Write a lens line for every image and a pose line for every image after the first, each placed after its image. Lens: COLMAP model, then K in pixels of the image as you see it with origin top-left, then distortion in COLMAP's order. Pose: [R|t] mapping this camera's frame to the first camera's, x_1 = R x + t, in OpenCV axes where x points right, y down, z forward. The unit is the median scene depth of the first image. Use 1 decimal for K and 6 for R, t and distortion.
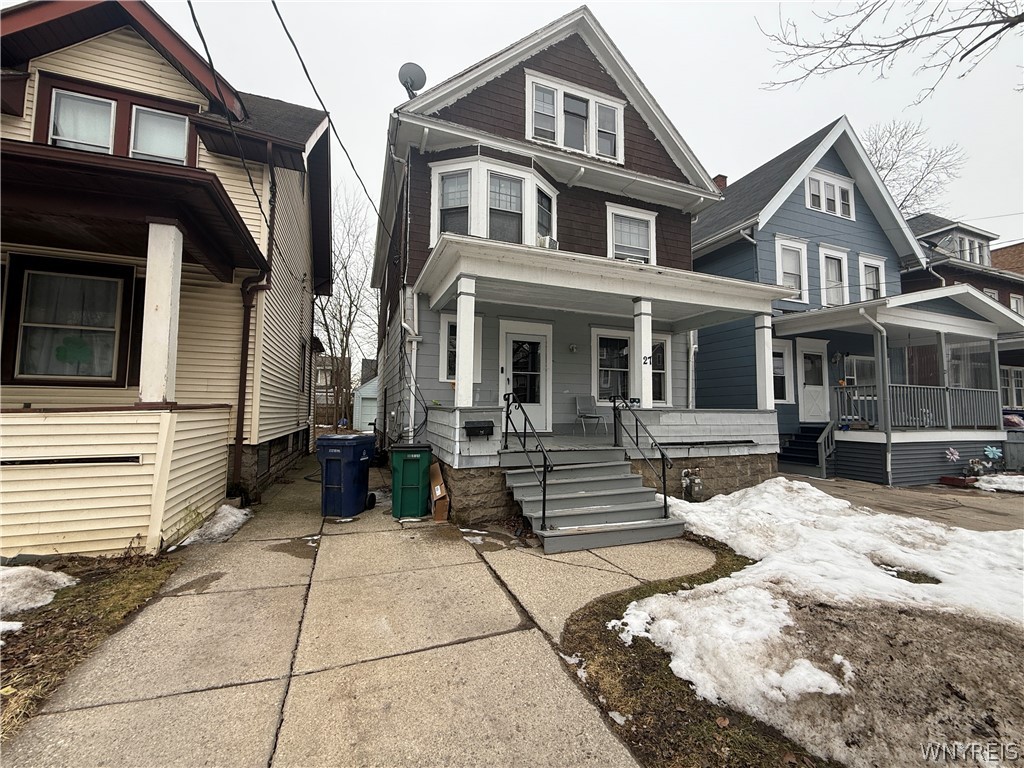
lens RADIAL K [[408.9, 0, 510.2], [0, 408.9, 383.5], [0, 0, 1]] dist [-0.003662, -0.000124]
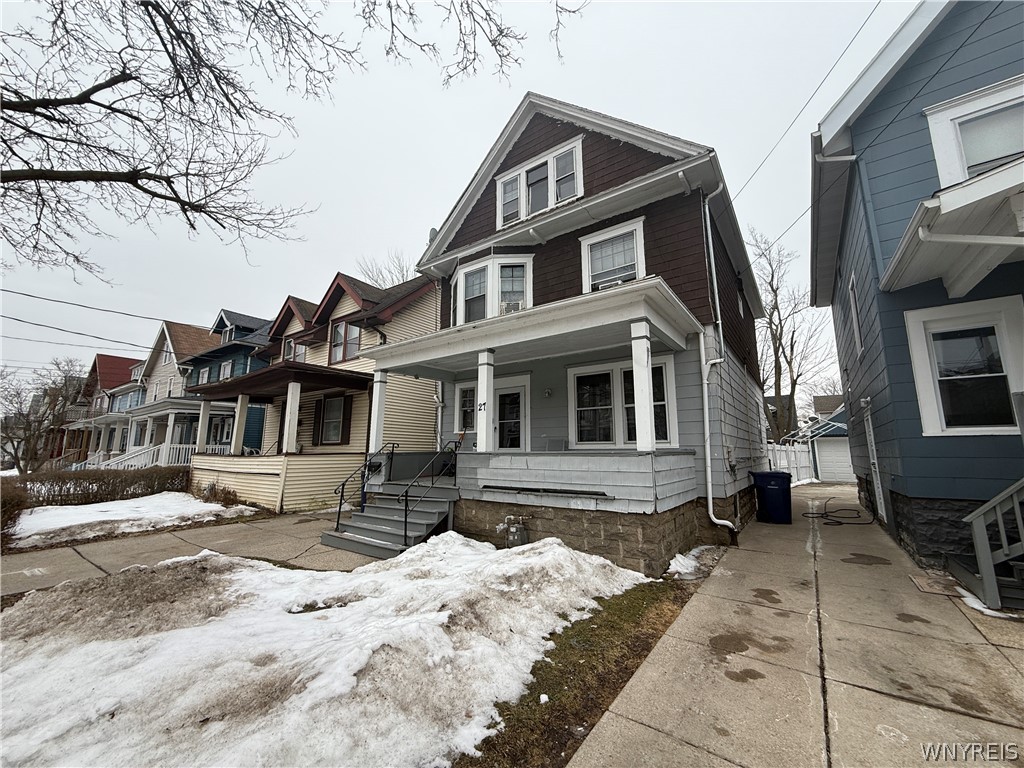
lens RADIAL K [[408.9, 0, 511.1], [0, 408.9, 383.2], [0, 0, 1]] dist [-0.003662, -0.000124]
pose [[0.545479, -0.150098, -0.824575, 0.972474], [0.061420, 0.988347, -0.139278, 0.028058], [0.835871, 0.025328, 0.548341, 0.359635]]
